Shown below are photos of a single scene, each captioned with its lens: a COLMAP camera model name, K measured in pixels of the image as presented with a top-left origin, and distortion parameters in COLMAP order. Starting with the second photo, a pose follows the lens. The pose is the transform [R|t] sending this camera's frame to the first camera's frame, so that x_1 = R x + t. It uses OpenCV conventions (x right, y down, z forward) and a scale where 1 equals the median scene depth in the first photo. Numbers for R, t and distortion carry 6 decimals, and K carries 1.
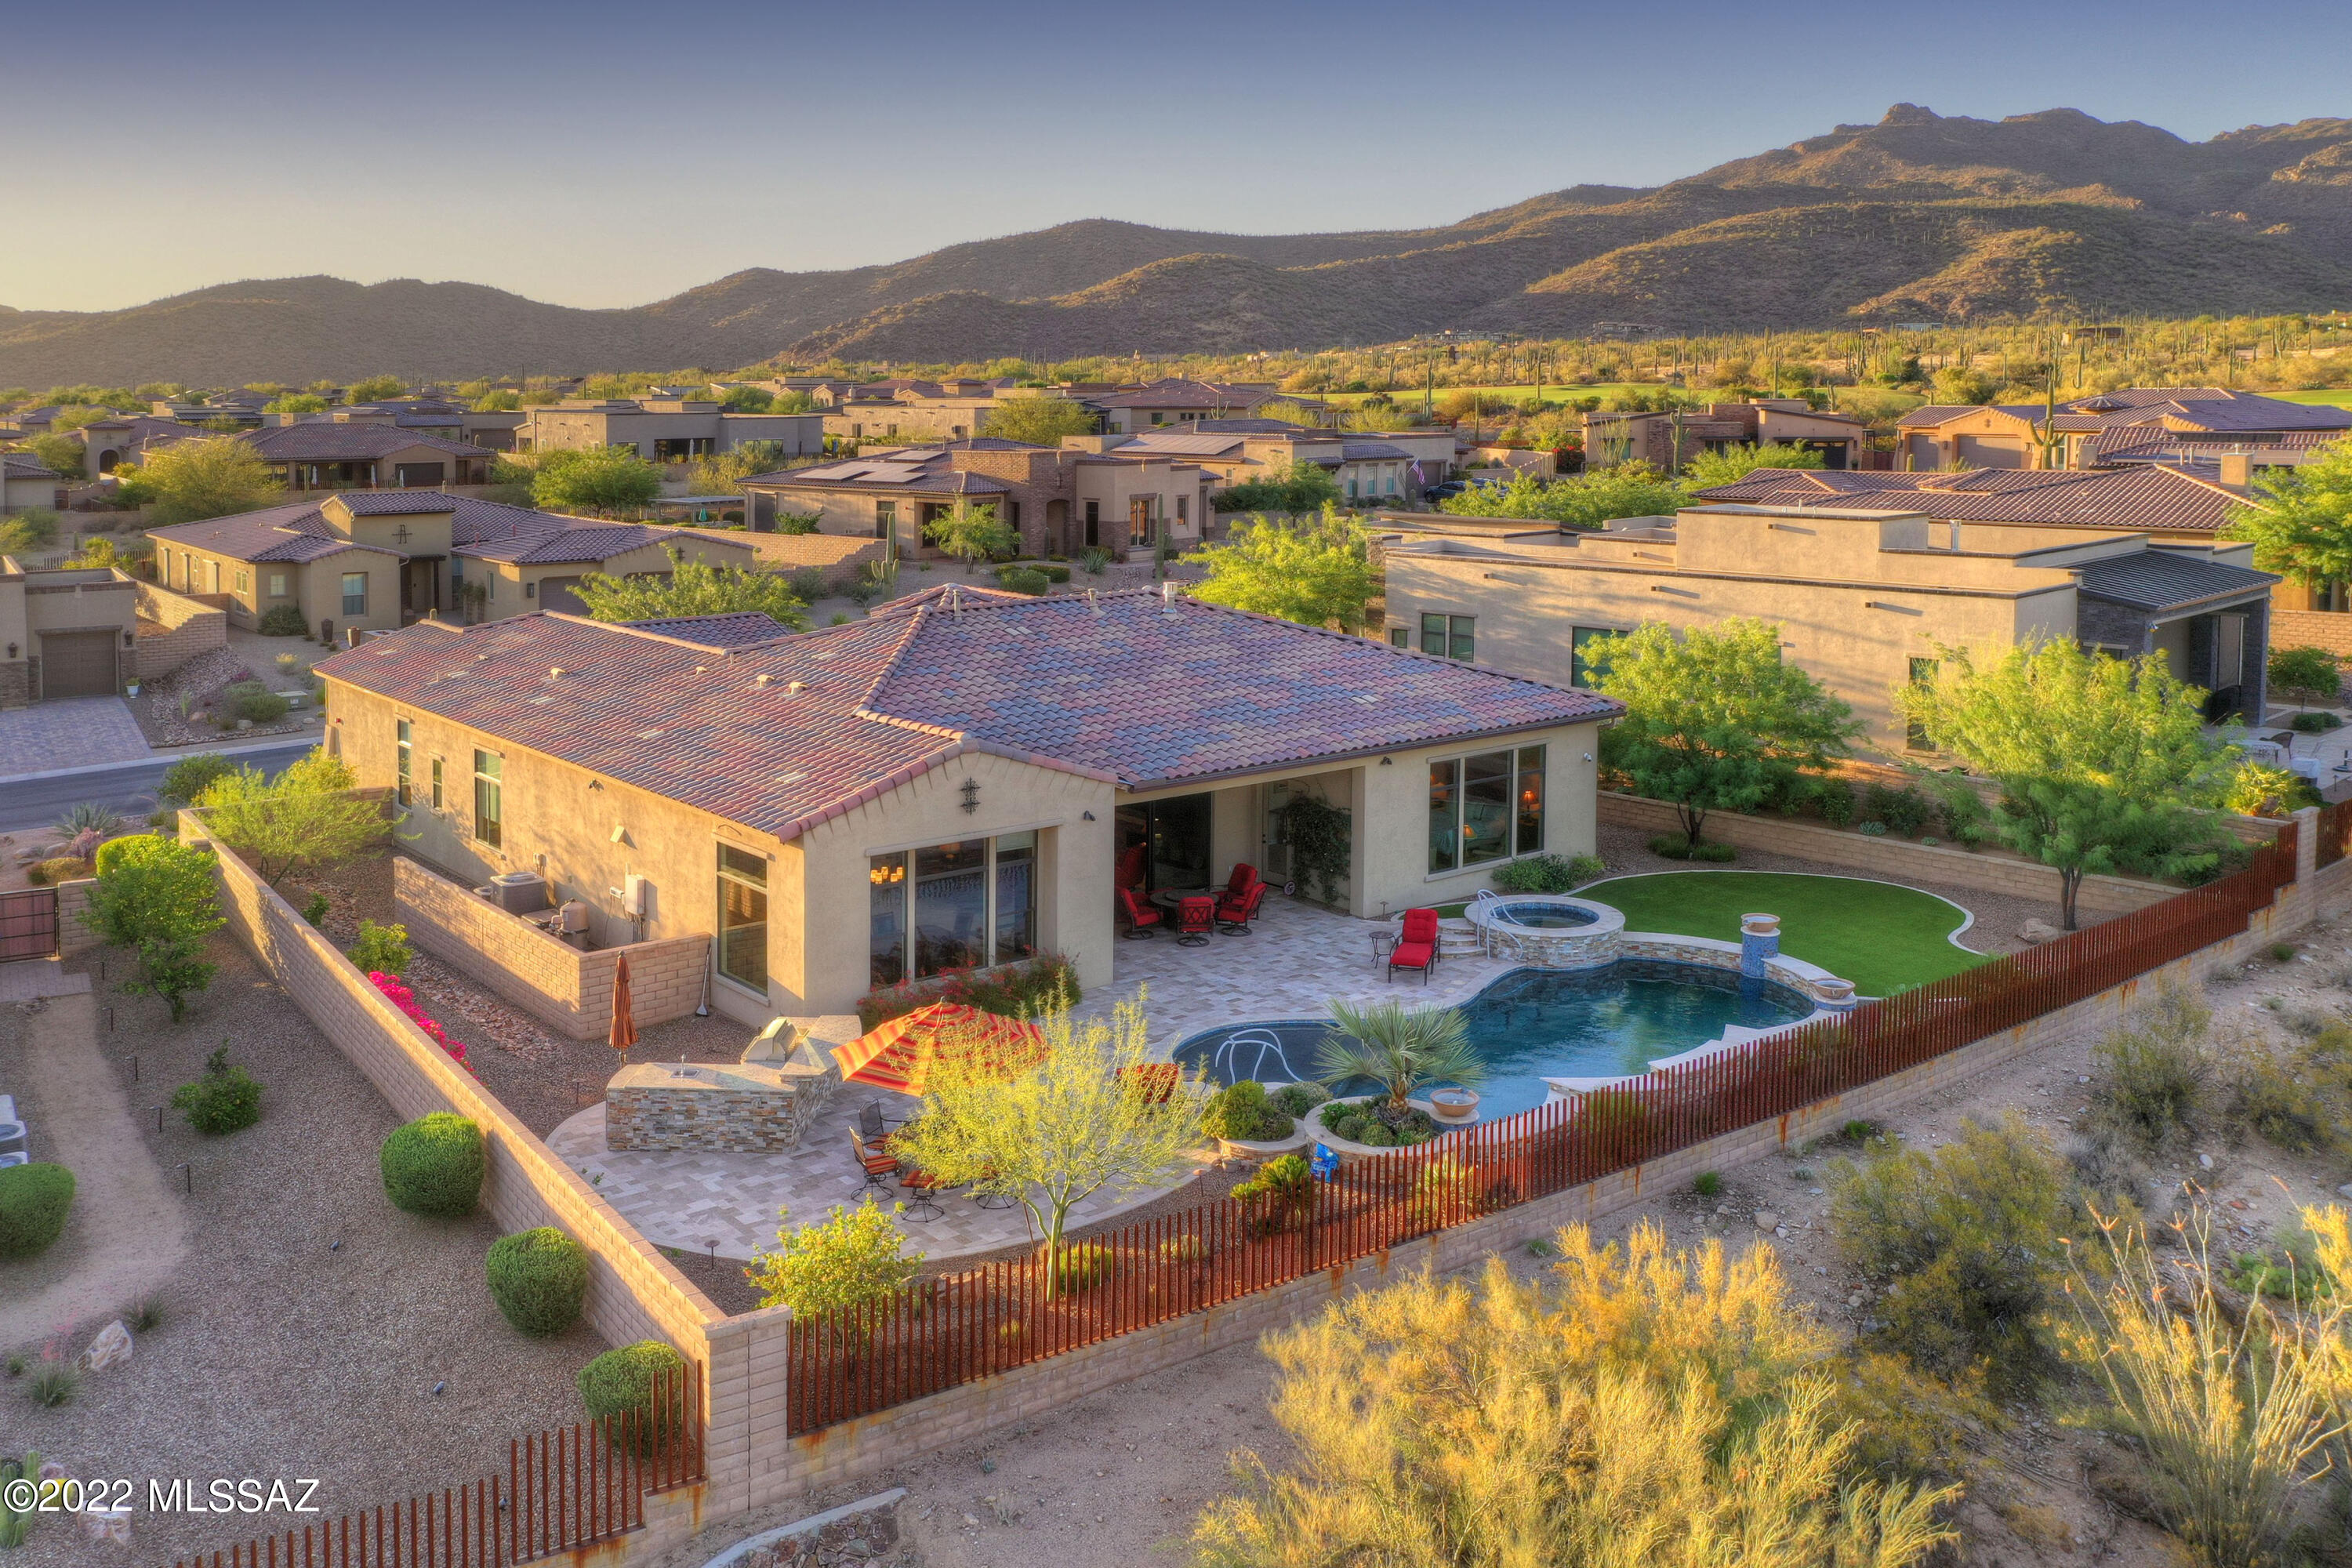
lens RADIAL K [[2027.2, 0, 1174.0], [0, 2027.2, 767.4], [0, 0, 1]] dist [0.005399, -0.002578]
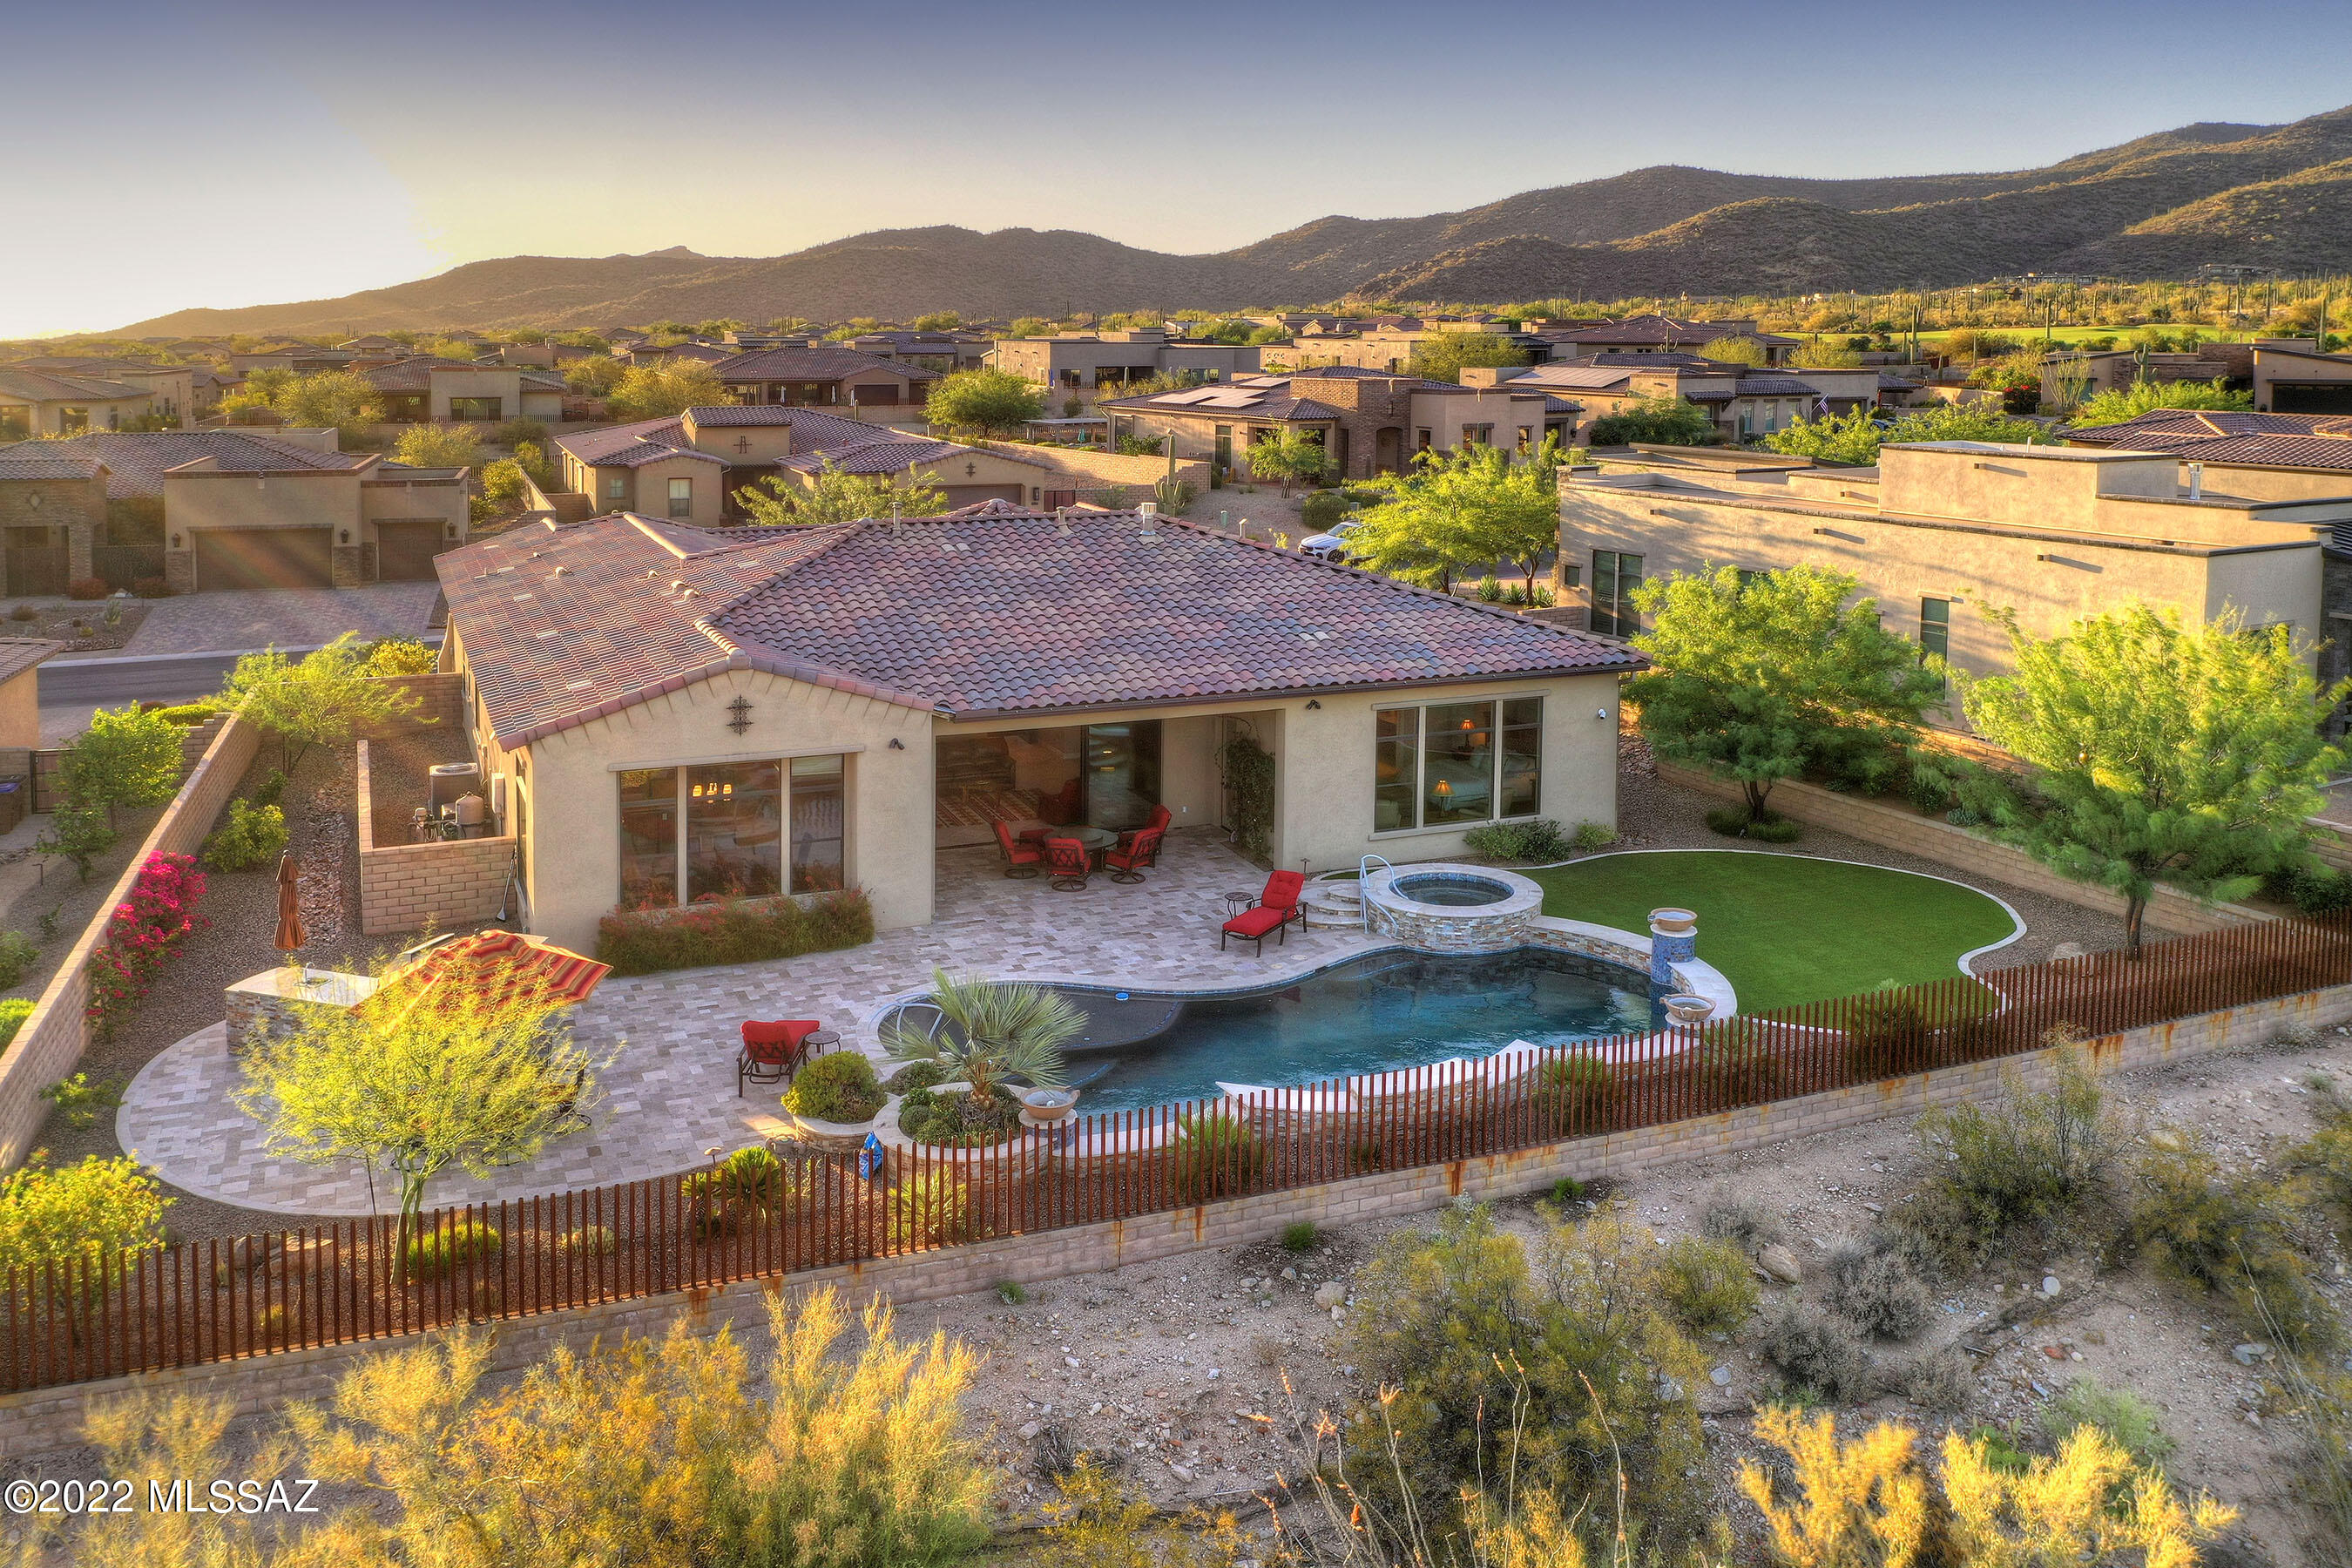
lens RADIAL K [[1915.3, 0, 1178.3], [0, 1915.3, 677.2], [0, 0, 1]] dist [-0.003891, 0.010798]
pose [[0.962670, 0.055131, -0.265005, 0.232198], [-0.056253, 0.998411, 0.003359, -0.012728], [0.264769, 0.011674, 0.964241, 0.131473]]
